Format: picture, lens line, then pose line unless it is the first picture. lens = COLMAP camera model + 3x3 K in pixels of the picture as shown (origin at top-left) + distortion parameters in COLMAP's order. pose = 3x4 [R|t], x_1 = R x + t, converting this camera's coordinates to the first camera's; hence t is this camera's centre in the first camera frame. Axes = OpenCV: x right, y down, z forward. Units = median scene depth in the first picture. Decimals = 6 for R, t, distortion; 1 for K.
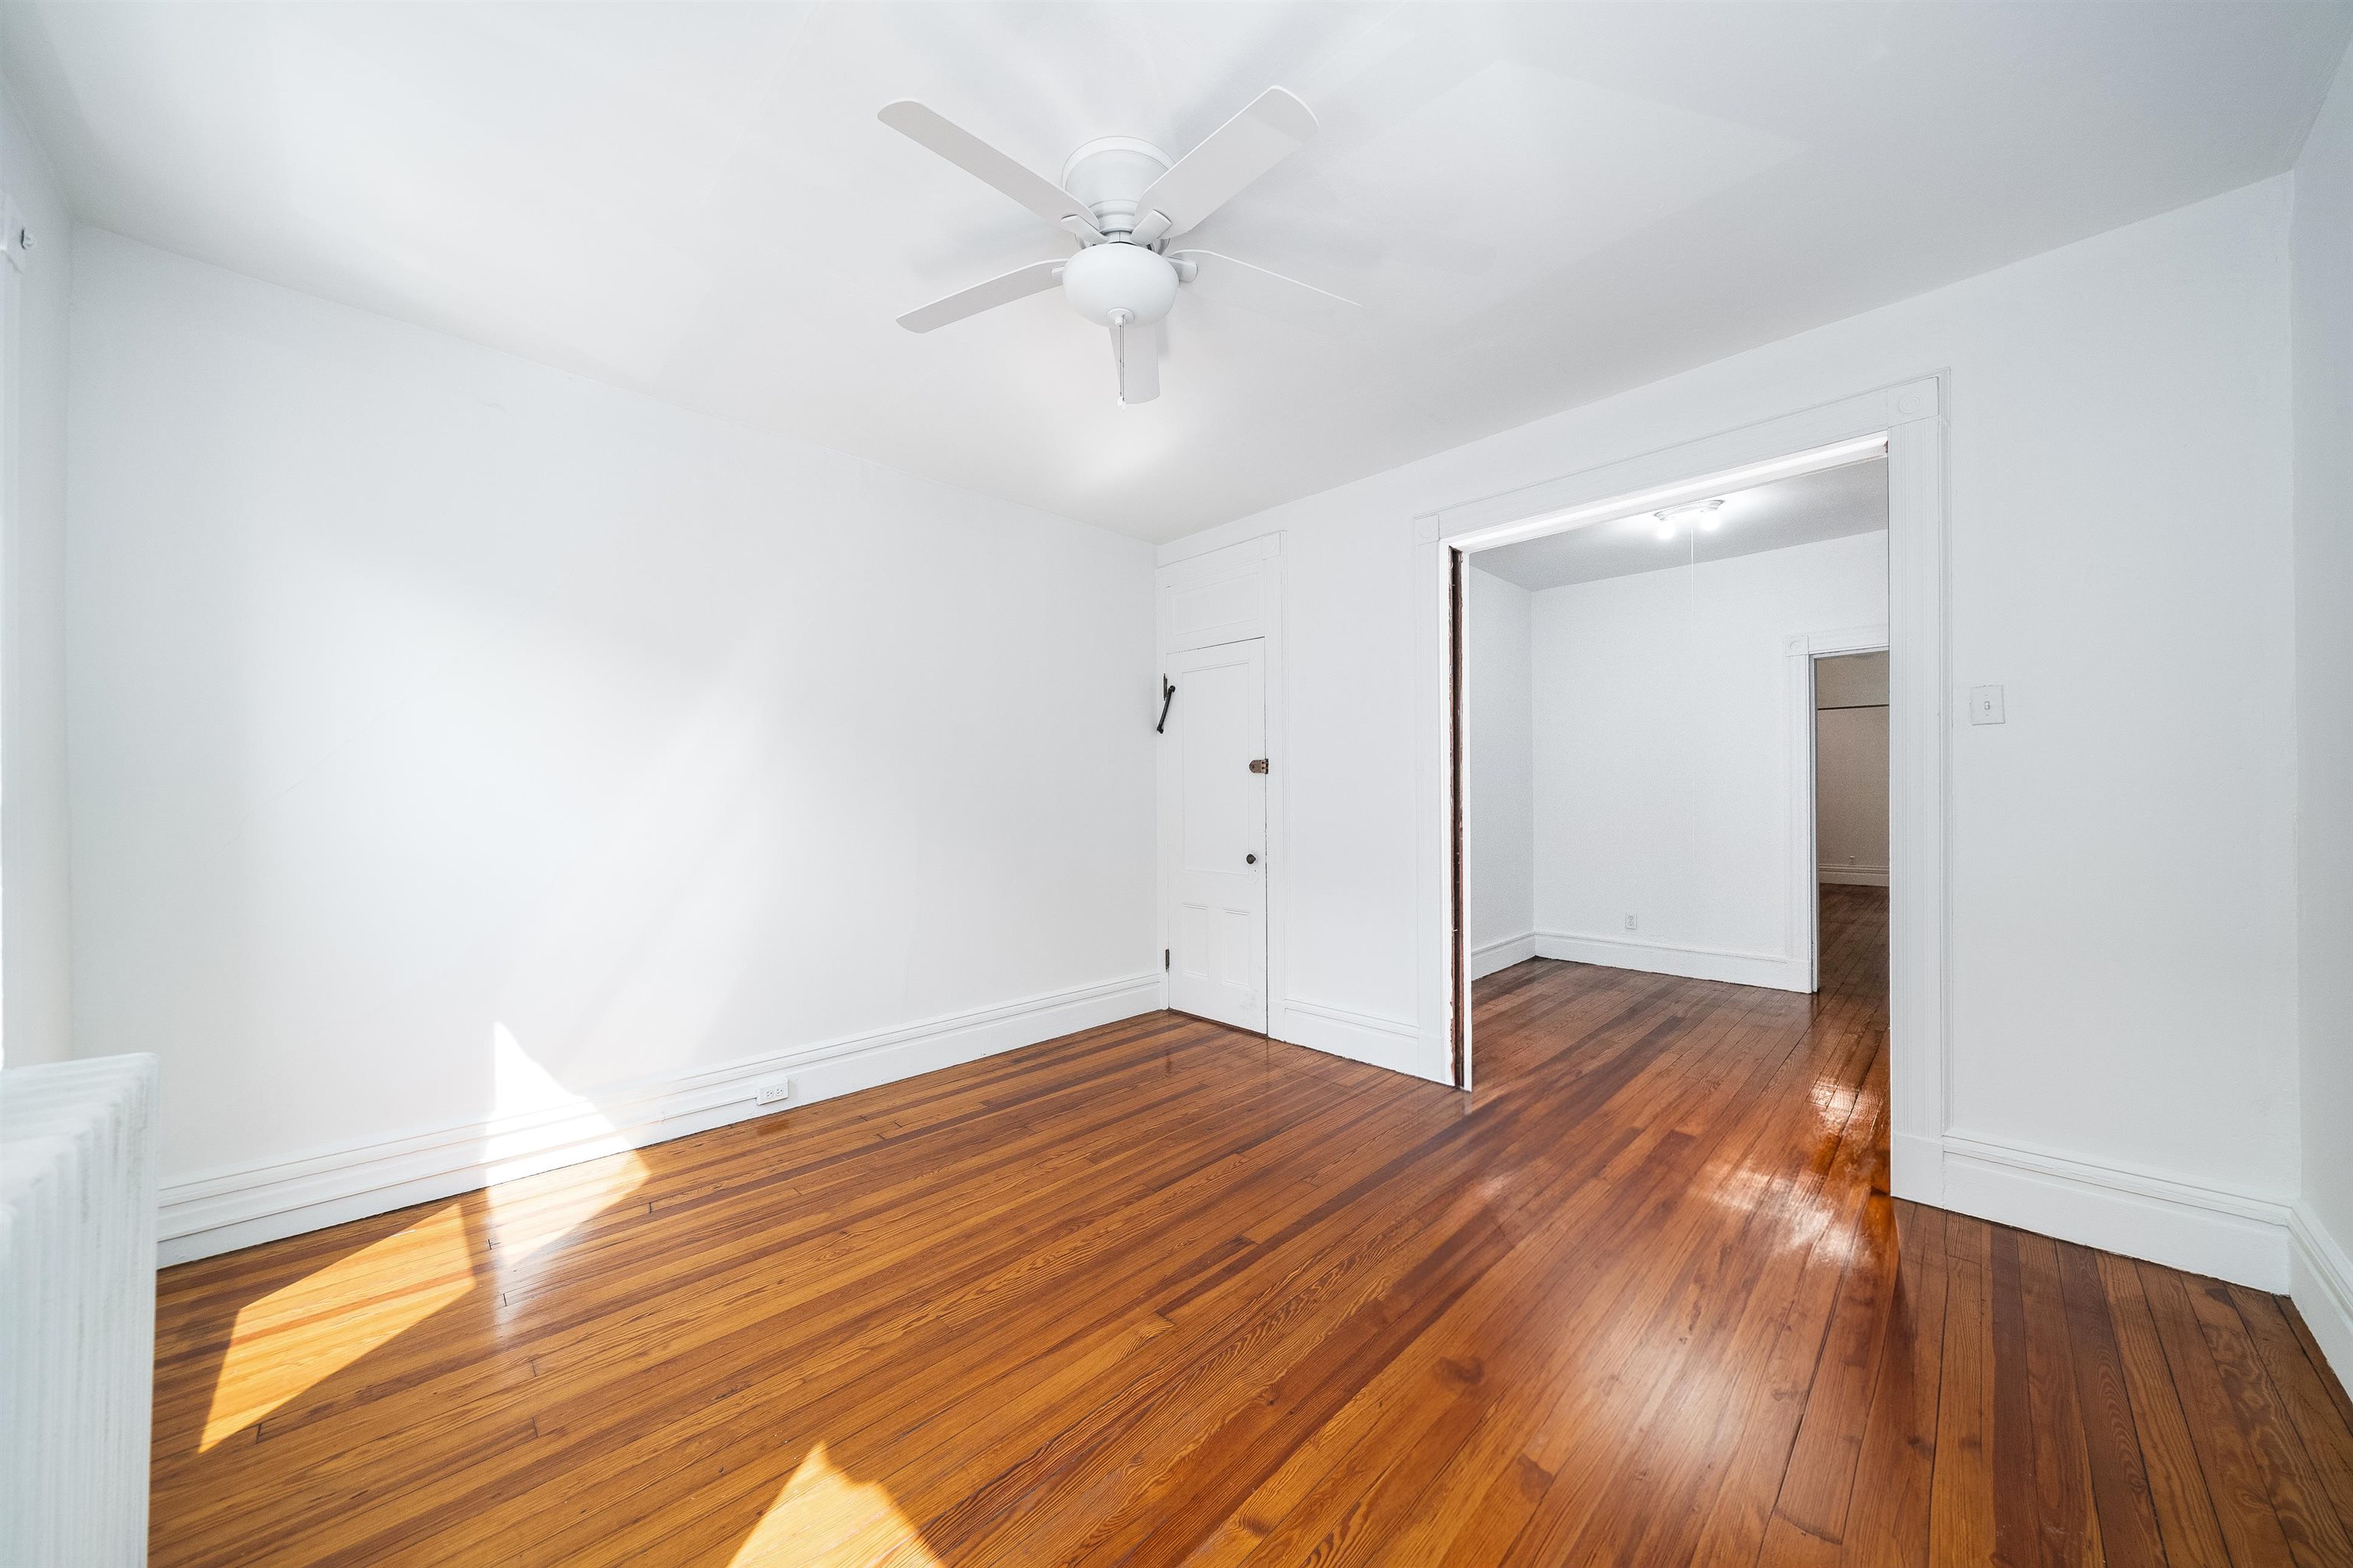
lens RADIAL K [[828.3, 0, 1179.3], [0, 828.3, 781.8], [0, 0, 1]] dist [-0.004385, -0.000154]
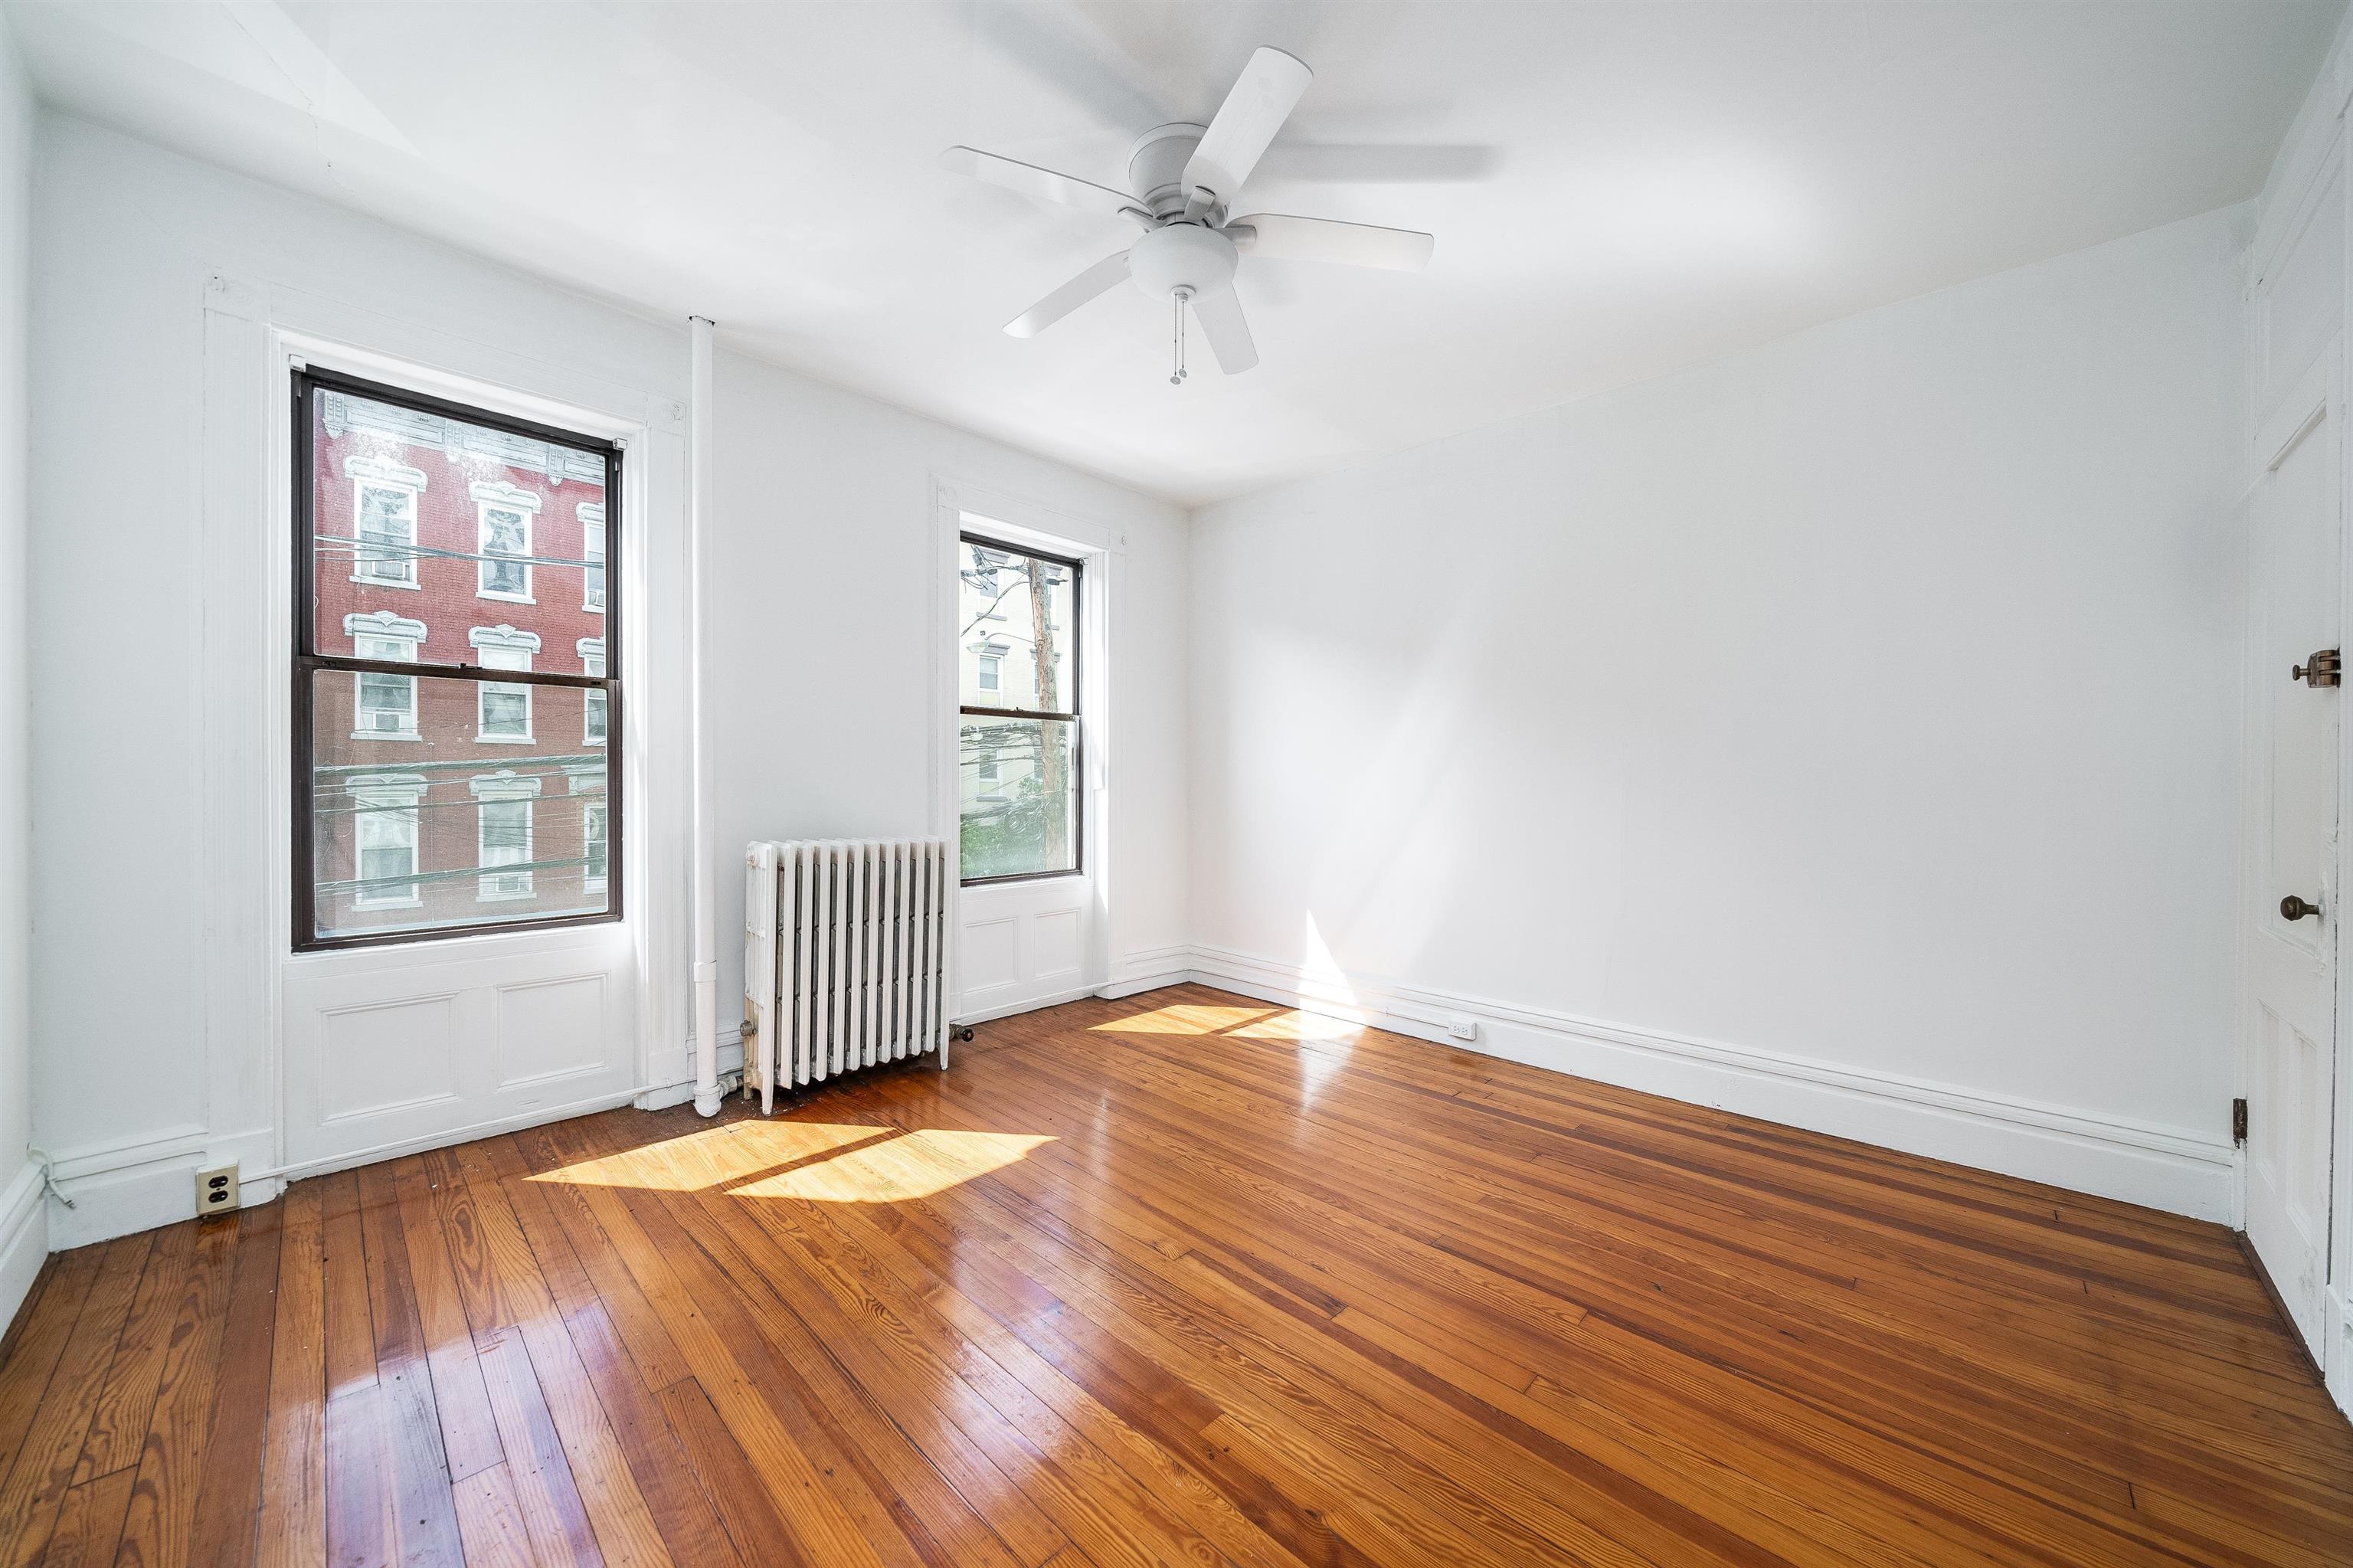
lens RADIAL K [[857.9, 0, 1197.0], [0, 857.9, 788.1], [0, 0, 1]] dist [-0.006858, -0.000096]
pose [[-0.001782, 0.007804, -0.999968, 0.672601], [0.007105, 0.999944, 0.007791, 0.040130], [0.999973, -0.007091, -0.001837, 0.661765]]
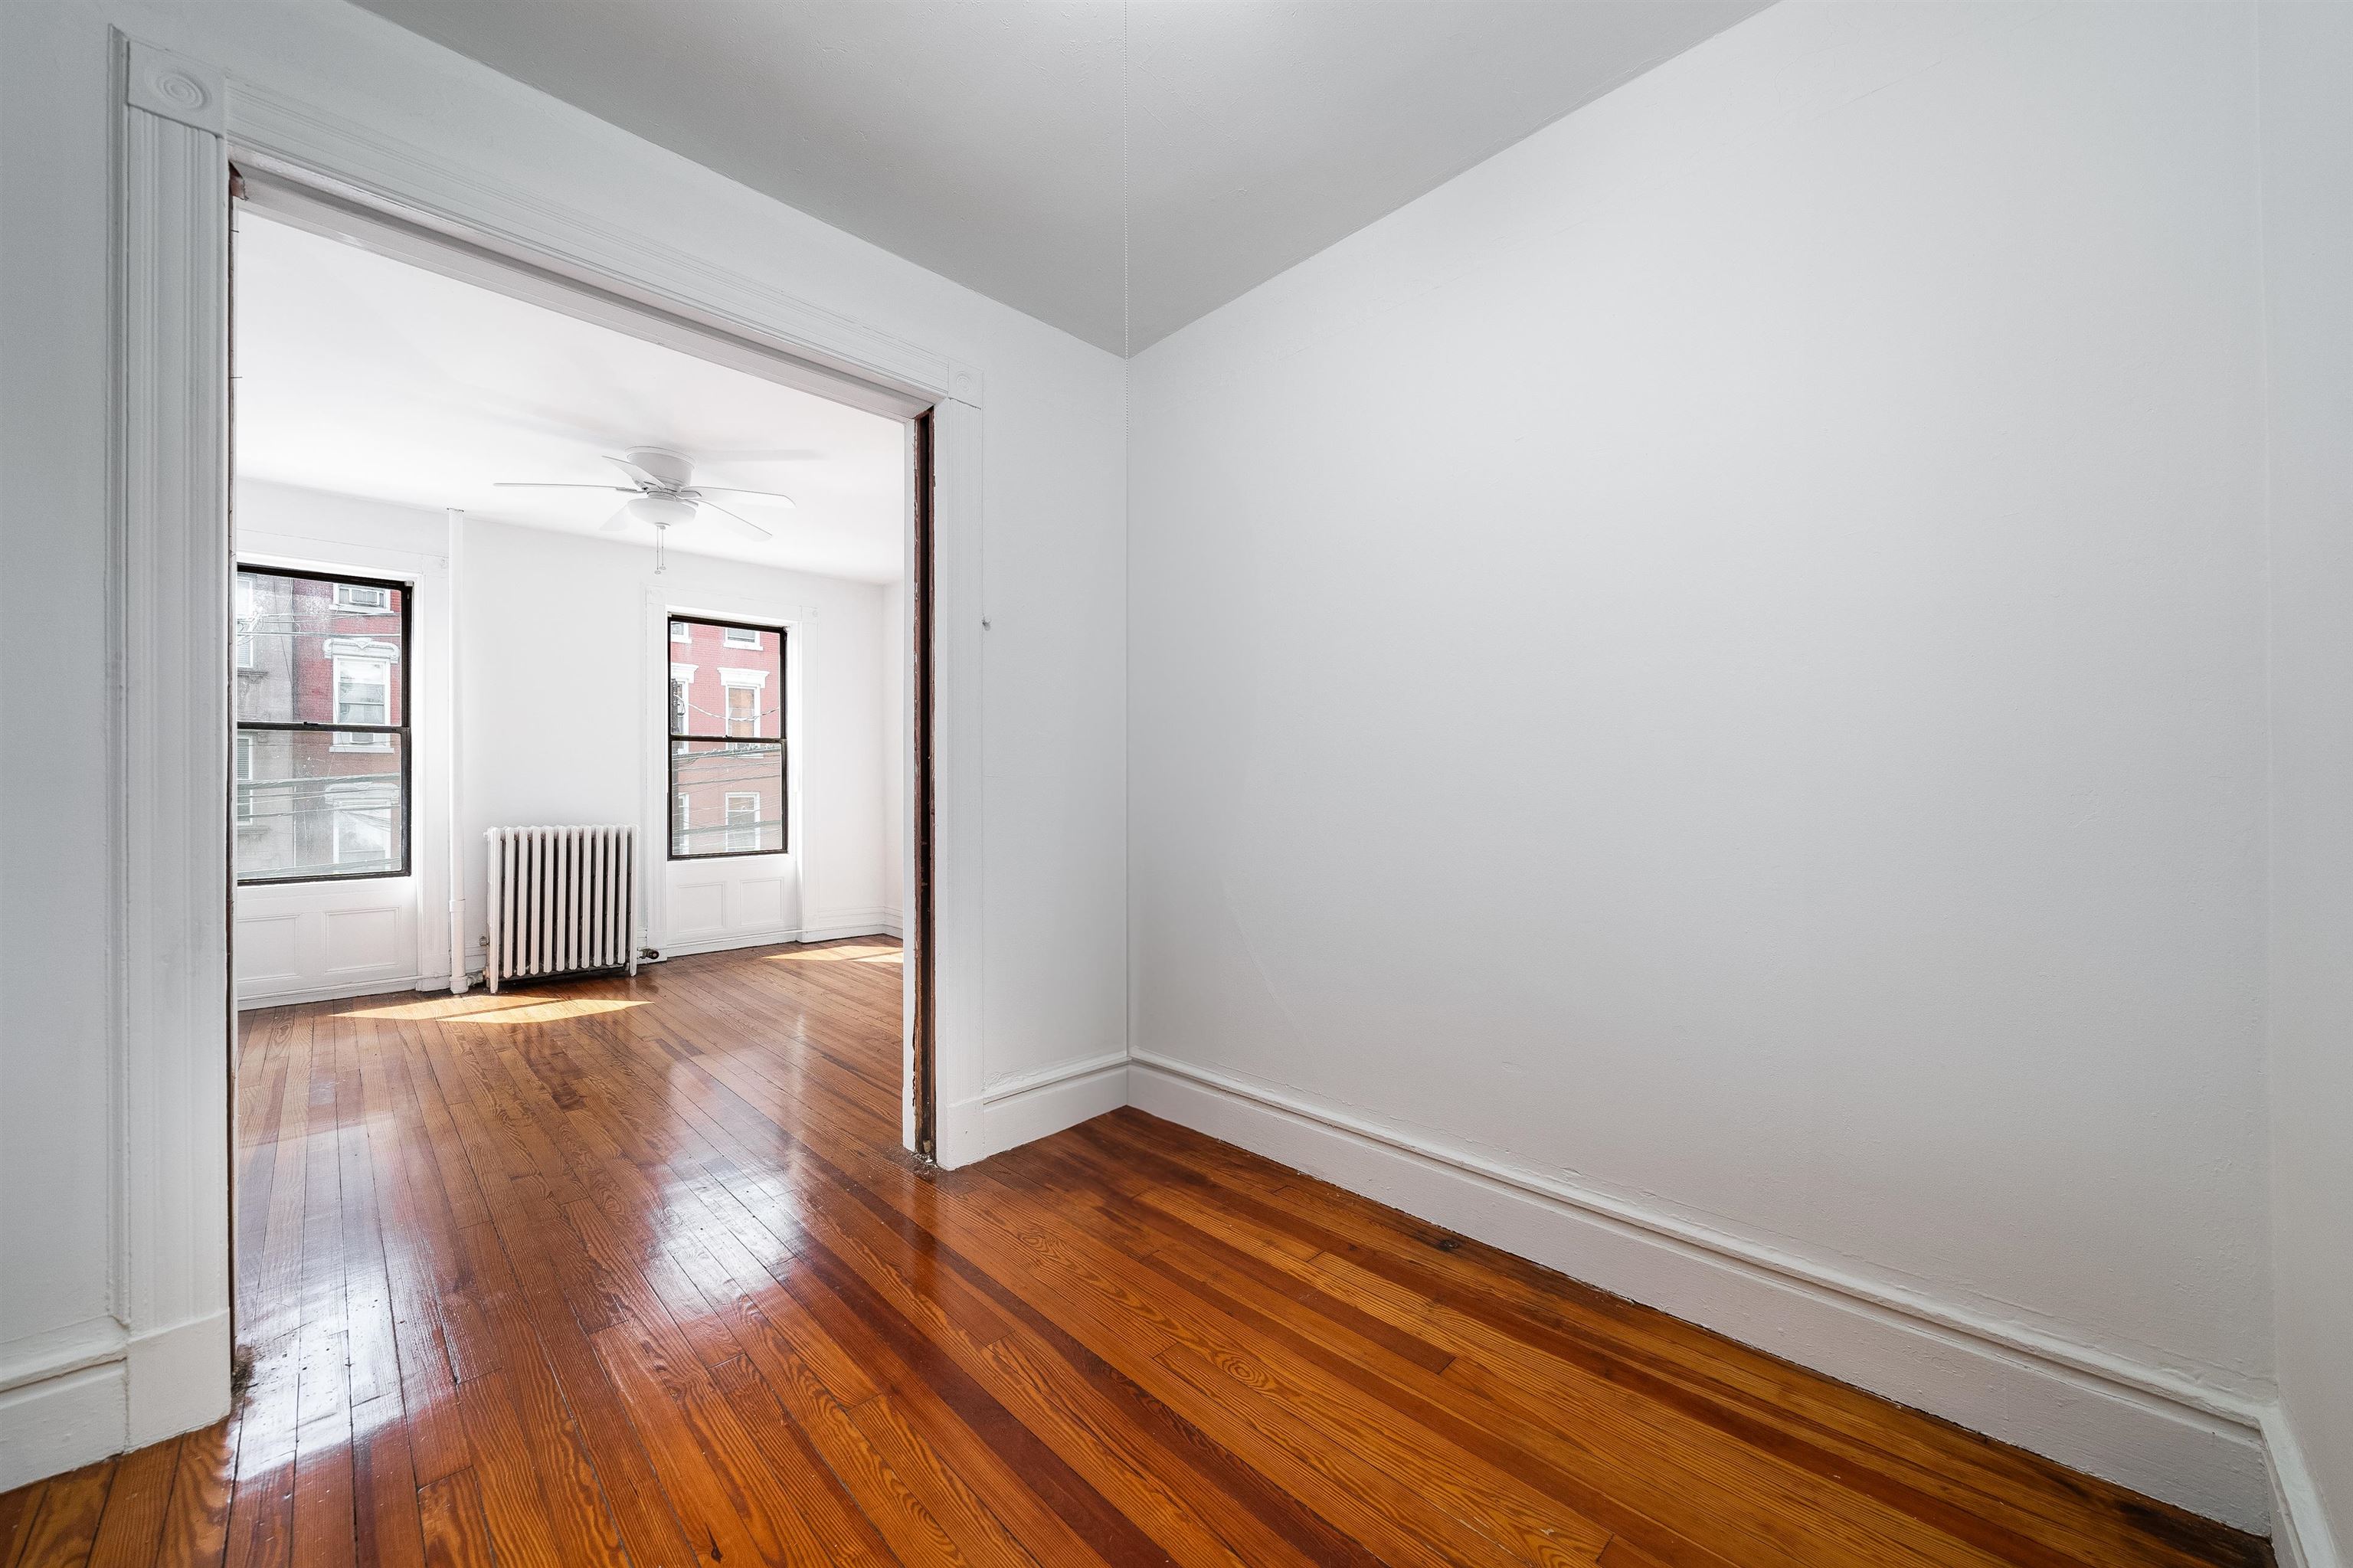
lens RADIAL K [[857.9, 0, 1163.5], [0, 857.9, 780.6], [0, 0, 1]] dist [-0.006858, -0.000096]
pose [[-0.022391, -0.002259, -0.999747, 1.257276], [0.015948, 0.999869, -0.002617, 0.043778], [0.999622, -0.016003, -0.022352, 1.447396]]
